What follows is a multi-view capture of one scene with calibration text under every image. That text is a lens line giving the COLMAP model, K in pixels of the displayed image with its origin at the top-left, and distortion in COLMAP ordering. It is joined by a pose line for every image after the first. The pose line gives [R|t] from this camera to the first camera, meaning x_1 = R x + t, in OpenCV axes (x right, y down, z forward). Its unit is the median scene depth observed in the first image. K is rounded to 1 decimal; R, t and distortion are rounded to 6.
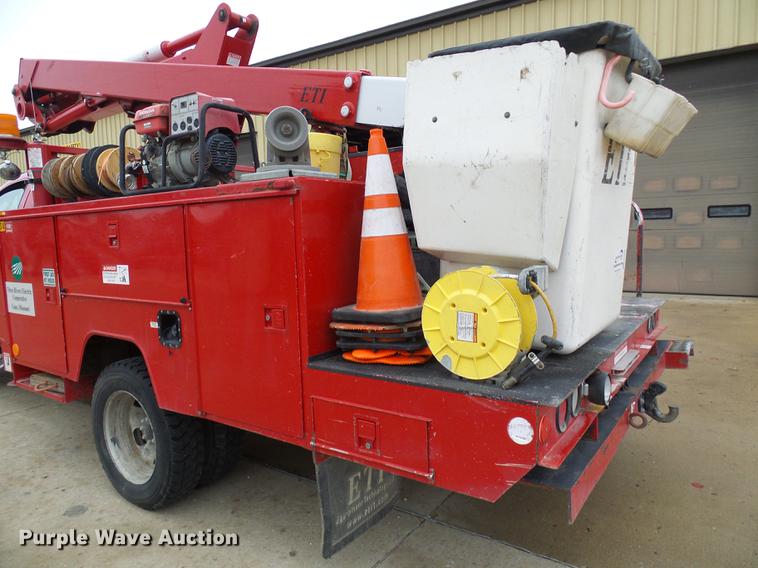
lens RADIAL K [[518.8, 0, 379.0], [0, 518.8, 284.0], [0, 0, 1]] dist [-0.006950, 0.005076]
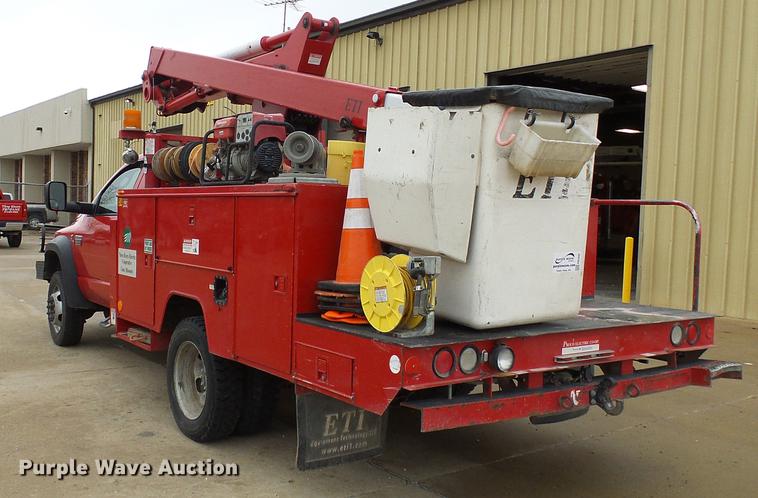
lens RADIAL K [[768.3, 0, 341.2], [0, 768.3, 249.2], [0, 0, 1]] dist [-0.001970, 0.008902]
pose [[0.936885, 0.068808, -0.342801, 0.493555], [-0.087693, 0.995349, -0.039879, 0.032057], [0.338462, 0.067423, 0.938561, -0.657074]]
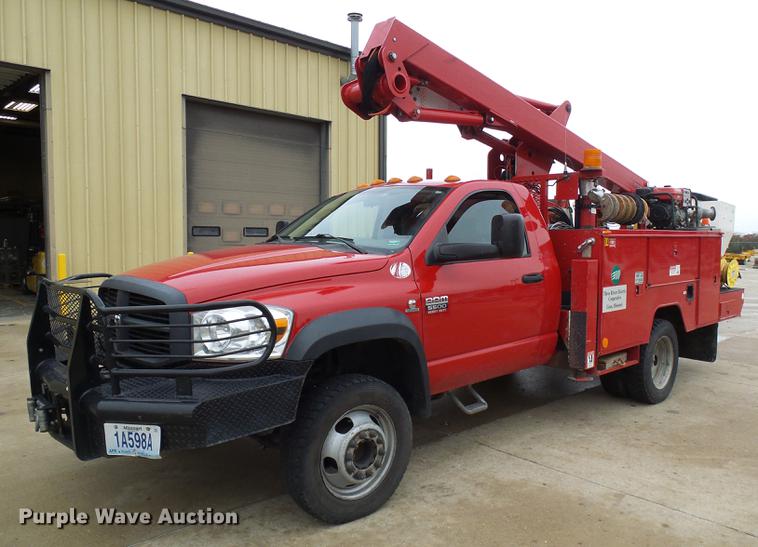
lens RADIAL K [[584.1, 0, 398.6], [0, 584.1, 275.5], [0, 0, 1]] dist [0.002454, 0.002375]
pose [[0.202455, -0.038690, 0.978527, -2.872602], [0.088072, 0.995889, 0.021154, -0.137663], [-0.975323, 0.081898, 0.205031, 1.583205]]
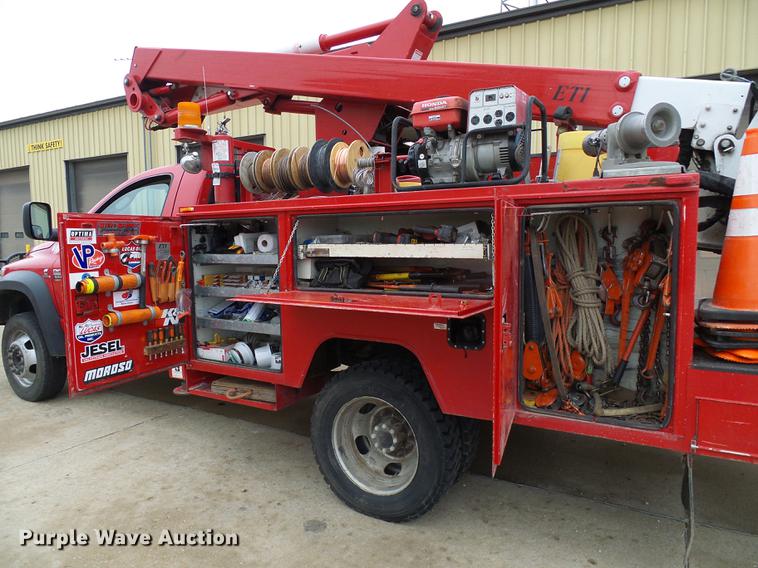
lens RADIAL K [[518.8, 0, 379.0], [0, 518.8, 284.0], [0, 0, 1]] dist [-0.006950, 0.005076]
pose [[0.996685, 0.007307, 0.081034, -0.601921], [-0.006117, 0.999870, -0.014933, 0.015372], [-0.081133, 0.014388, 0.996599, 0.053996]]
